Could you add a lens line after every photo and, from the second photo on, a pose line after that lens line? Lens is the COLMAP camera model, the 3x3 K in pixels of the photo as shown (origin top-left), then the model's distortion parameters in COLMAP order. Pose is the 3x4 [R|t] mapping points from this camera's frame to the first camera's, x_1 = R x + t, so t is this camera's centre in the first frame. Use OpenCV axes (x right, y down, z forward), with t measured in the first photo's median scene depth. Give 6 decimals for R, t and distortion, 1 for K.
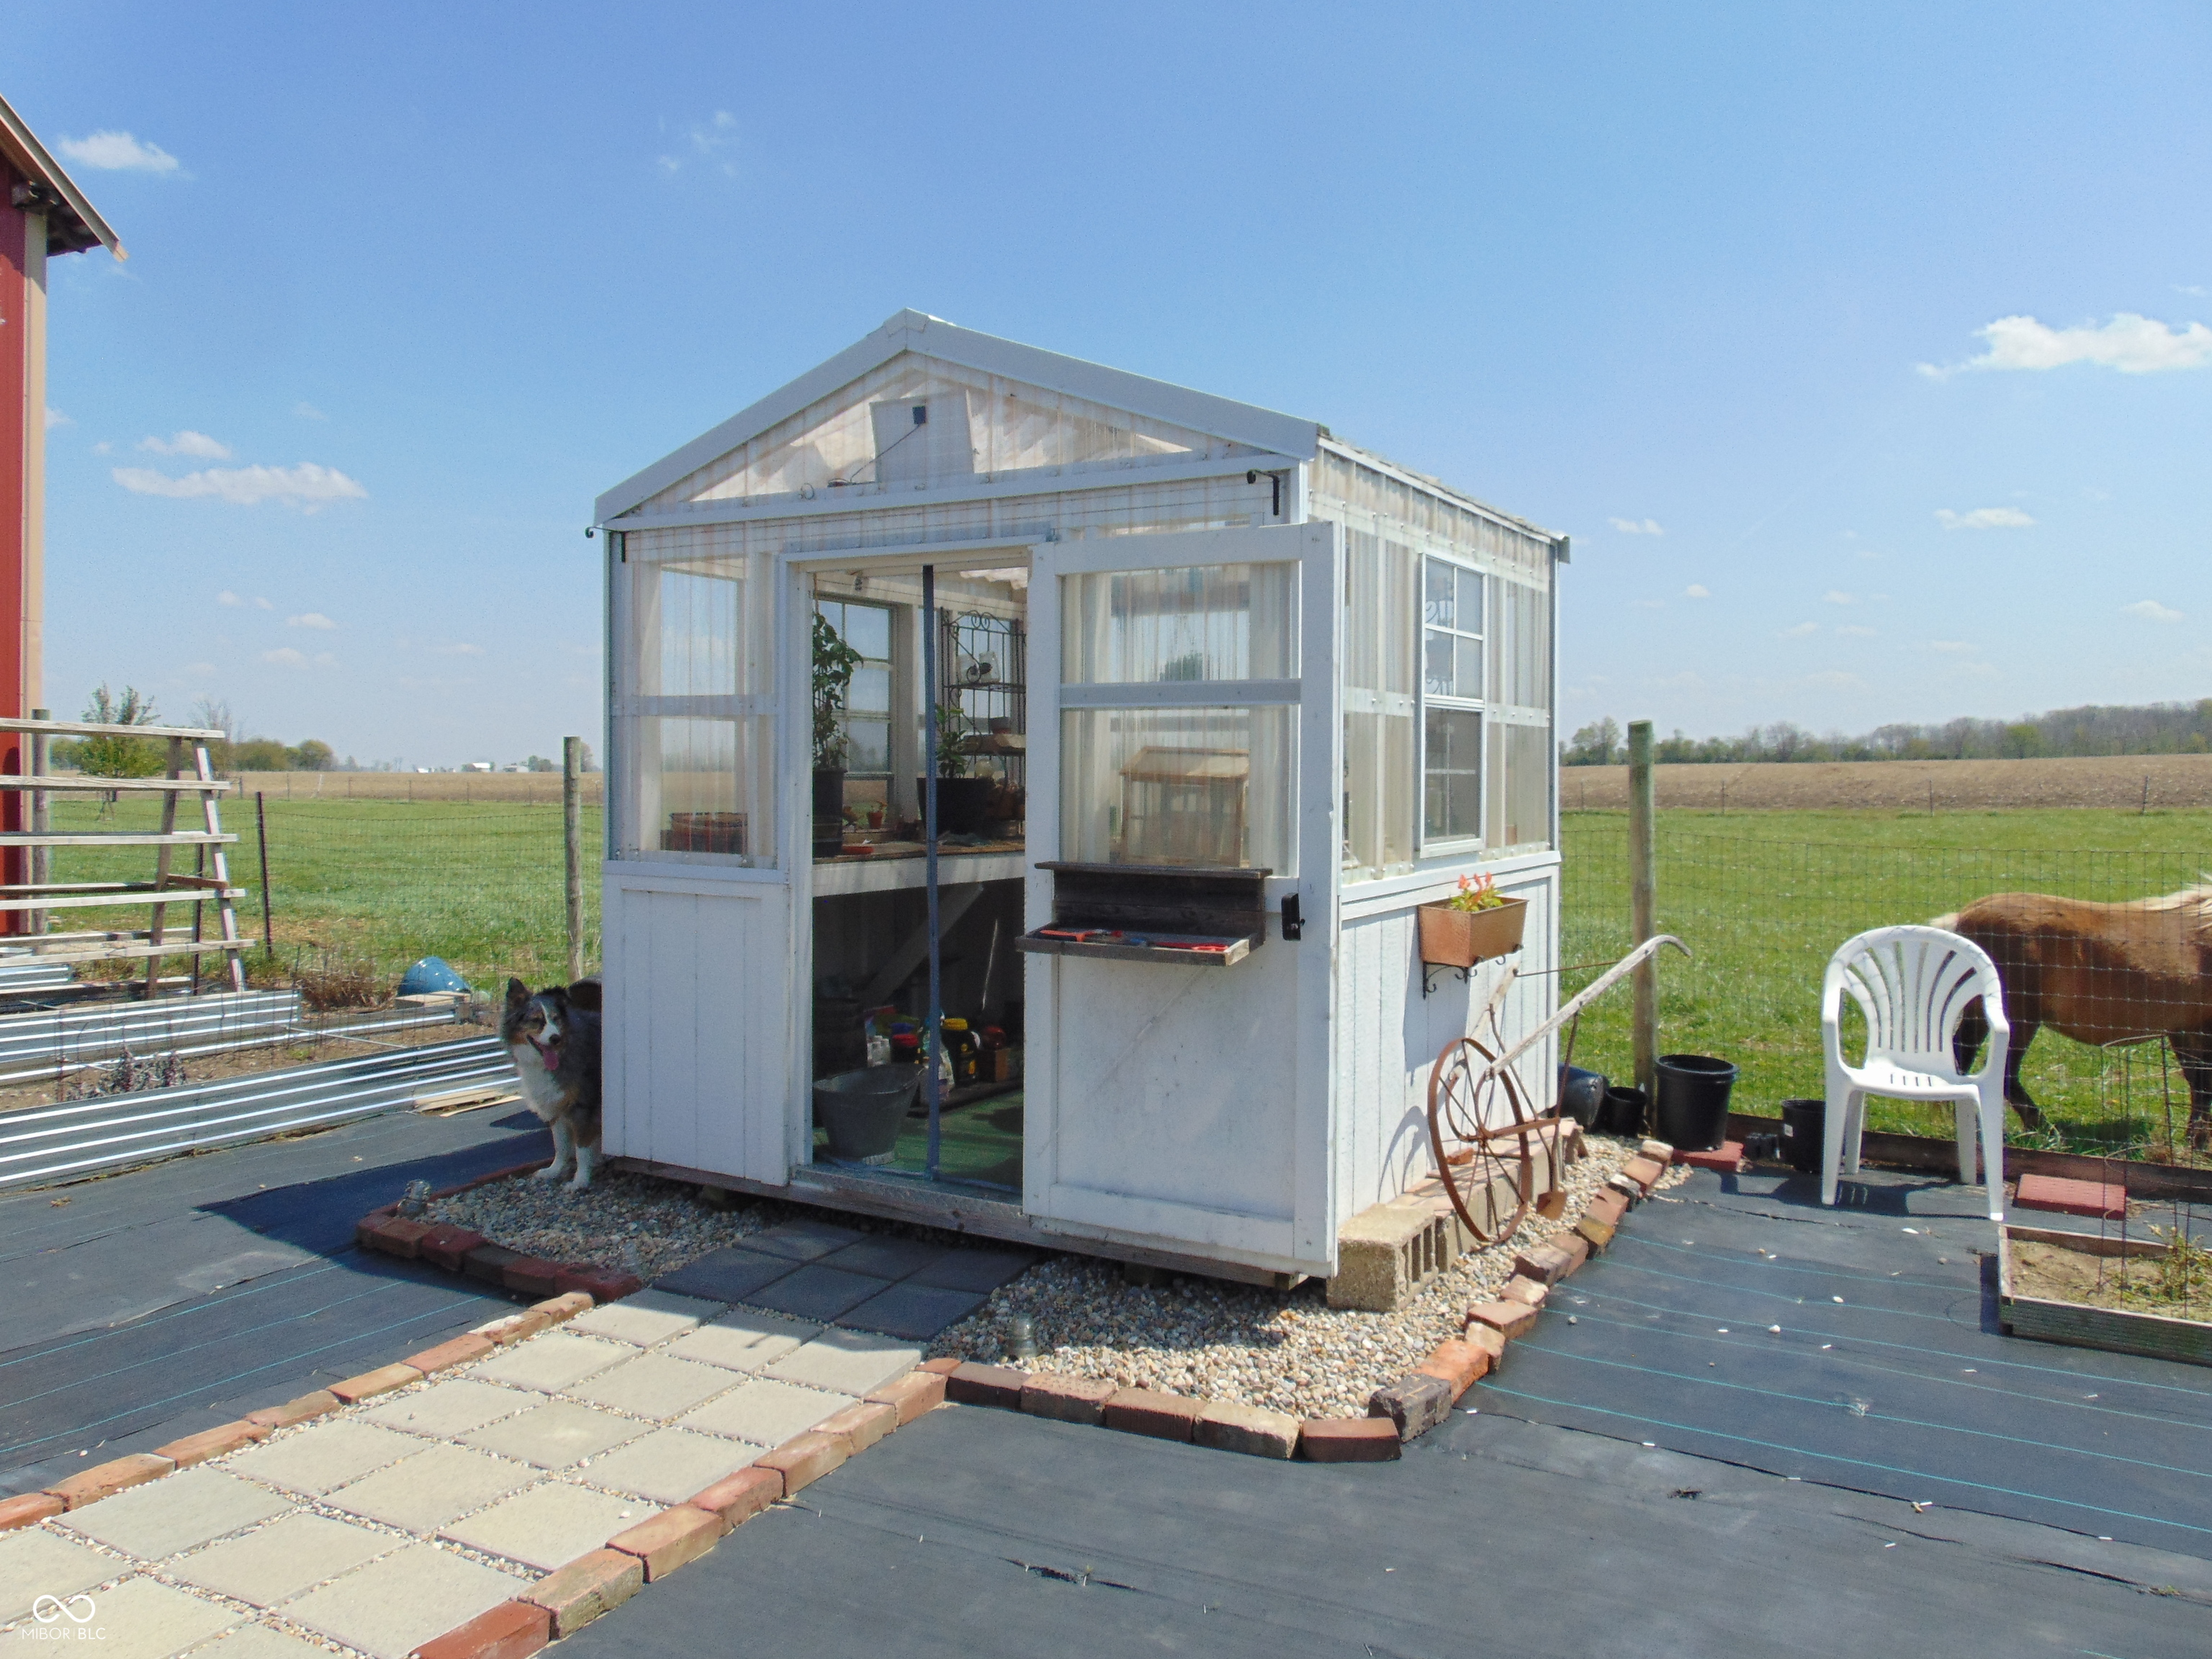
lens RADIAL K [[1669.6, 0, 1106.0], [0, 1669.6, 829.5], [0, 0, 1]] dist [-0.004469, 0.003374]
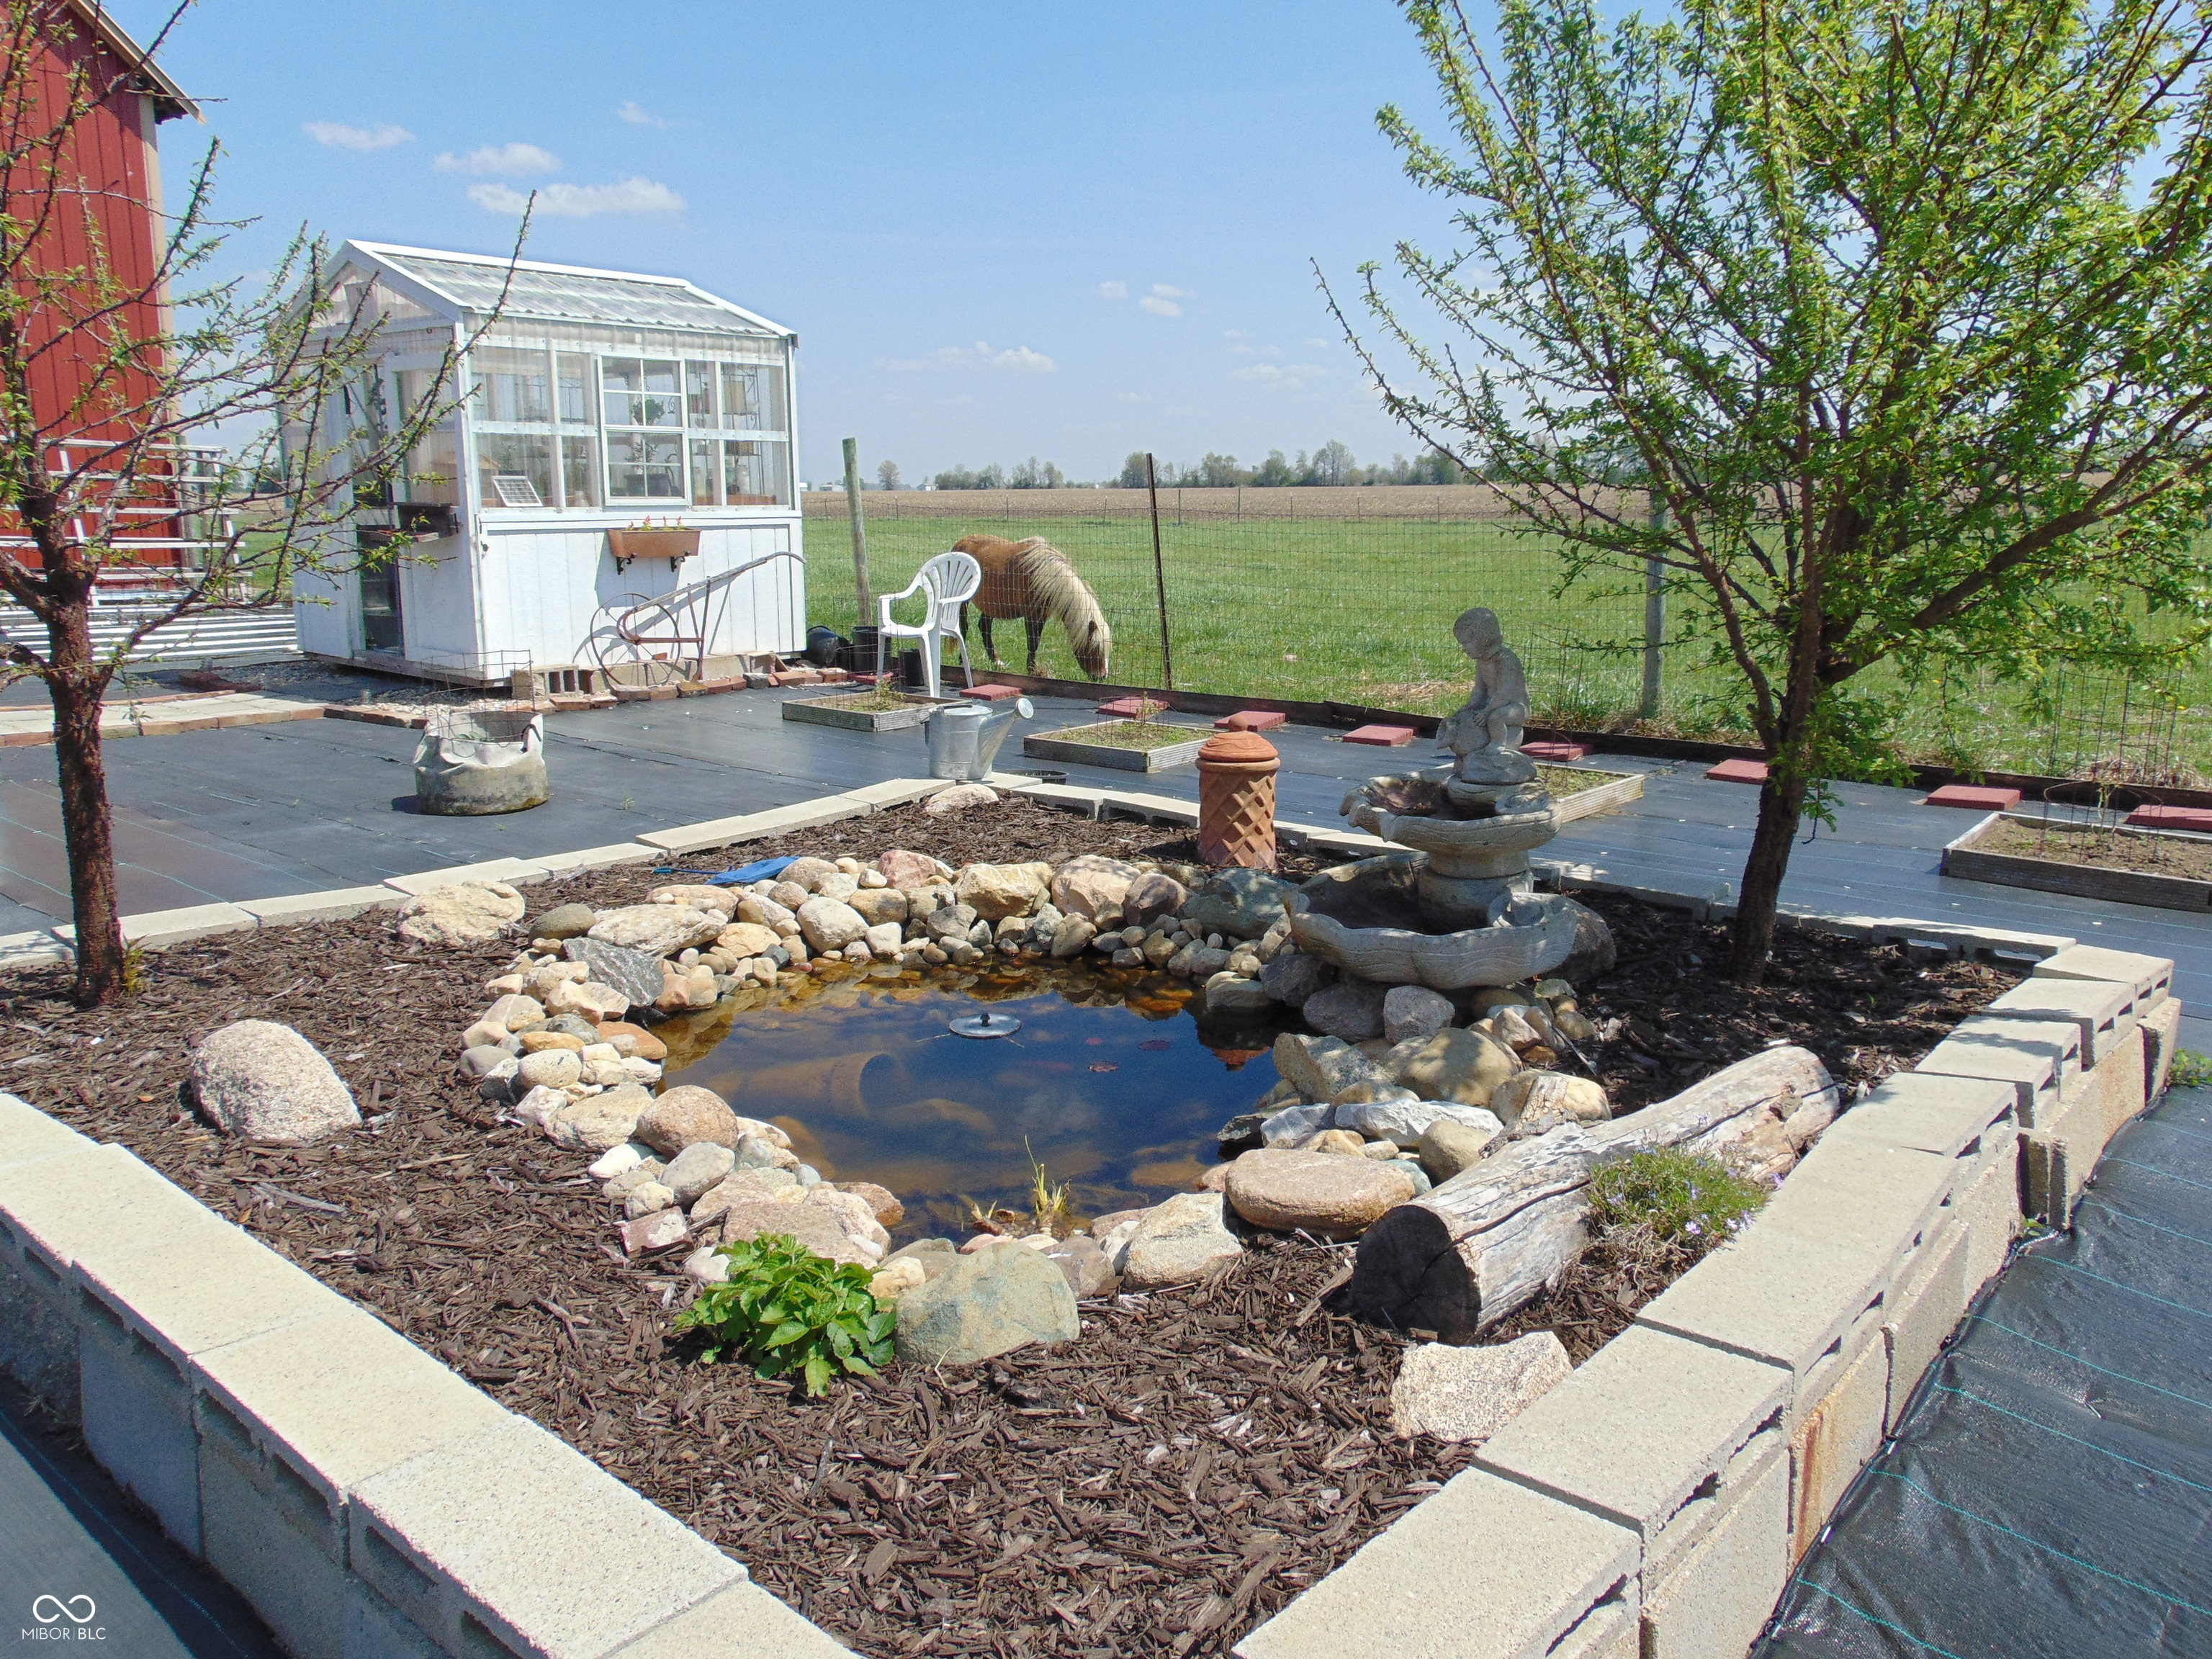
lens RADIAL K [[1669.6, 0, 1106.0], [0, 1669.6, 829.5], [0, 0, 1]] dist [-0.004469, 0.003374]
pose [[0.984545, 0.036201, -0.171350, 0.941953], [-0.007540, 0.986258, 0.165040, 0.054023], [0.174970, -0.161198, 0.971288, -0.792955]]
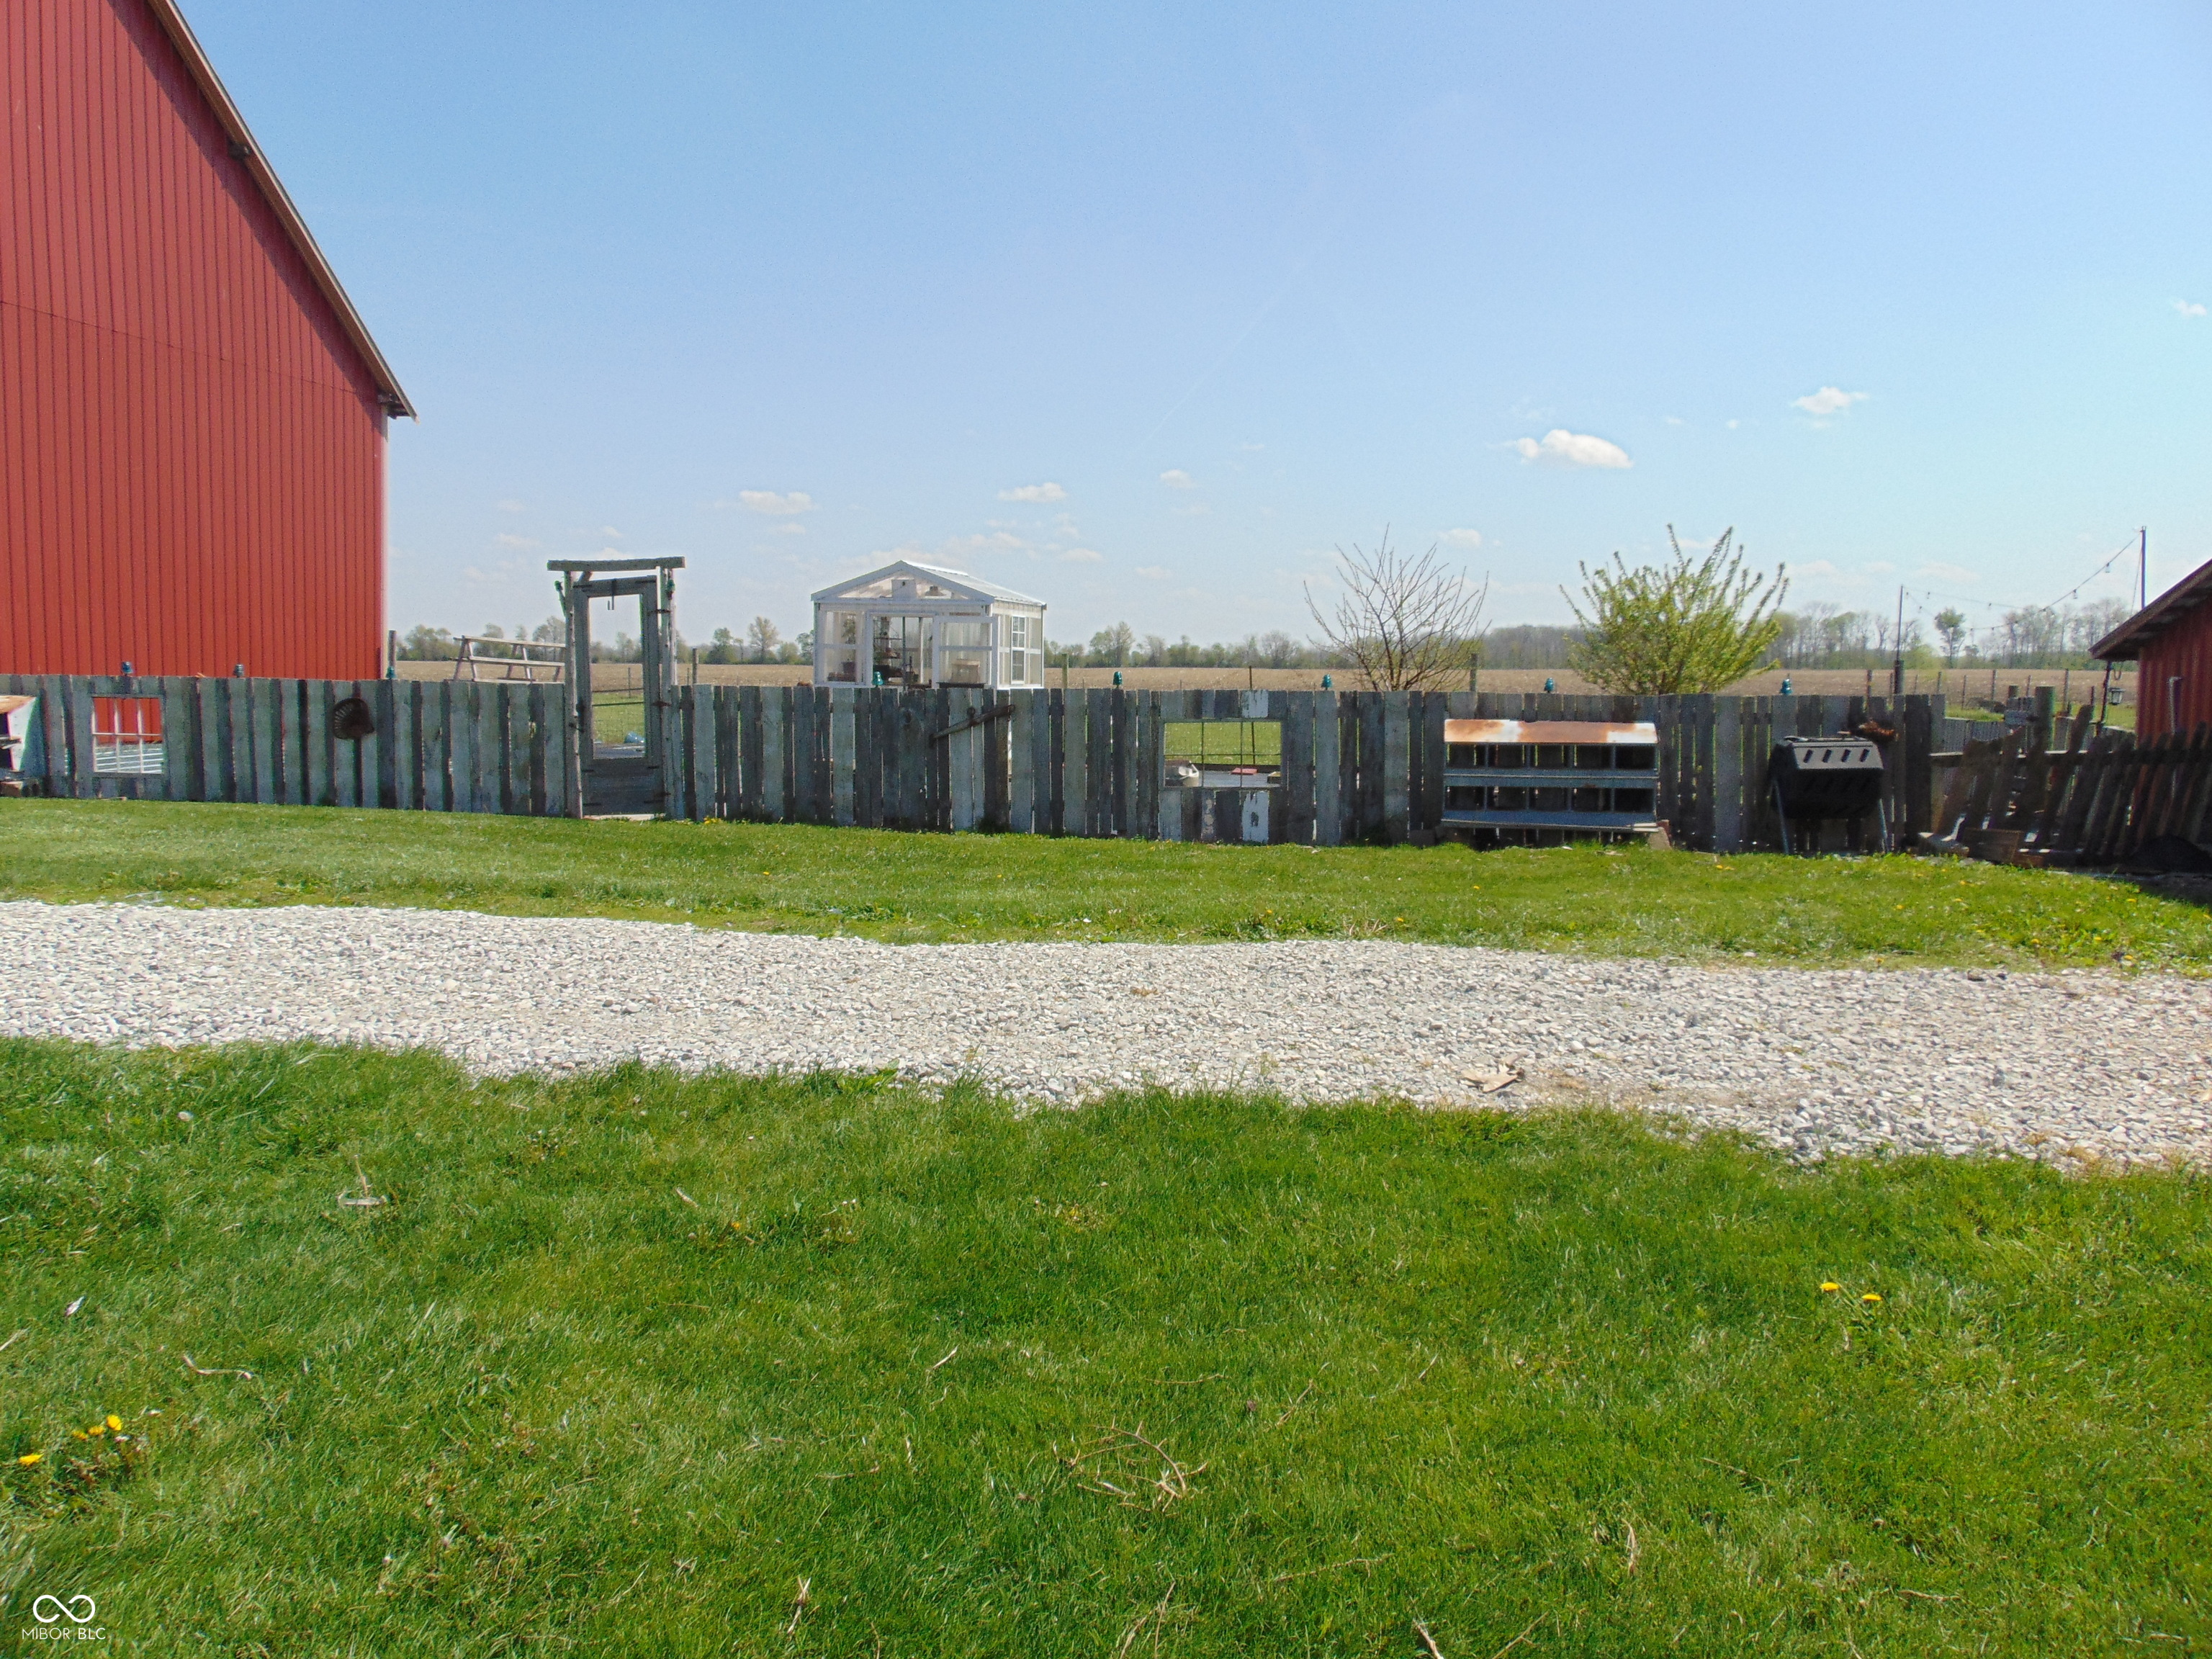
lens RADIAL K [[1669.6, 0, 1106.0], [0, 1669.6, 829.5], [0, 0, 1]] dist [-0.004469, 0.003374]
pose [[0.960470, -0.004380, 0.278348, -0.658632], [-0.012772, 0.998130, 0.059778, 0.109519], [-0.278089, -0.060970, 0.958618, -2.741042]]
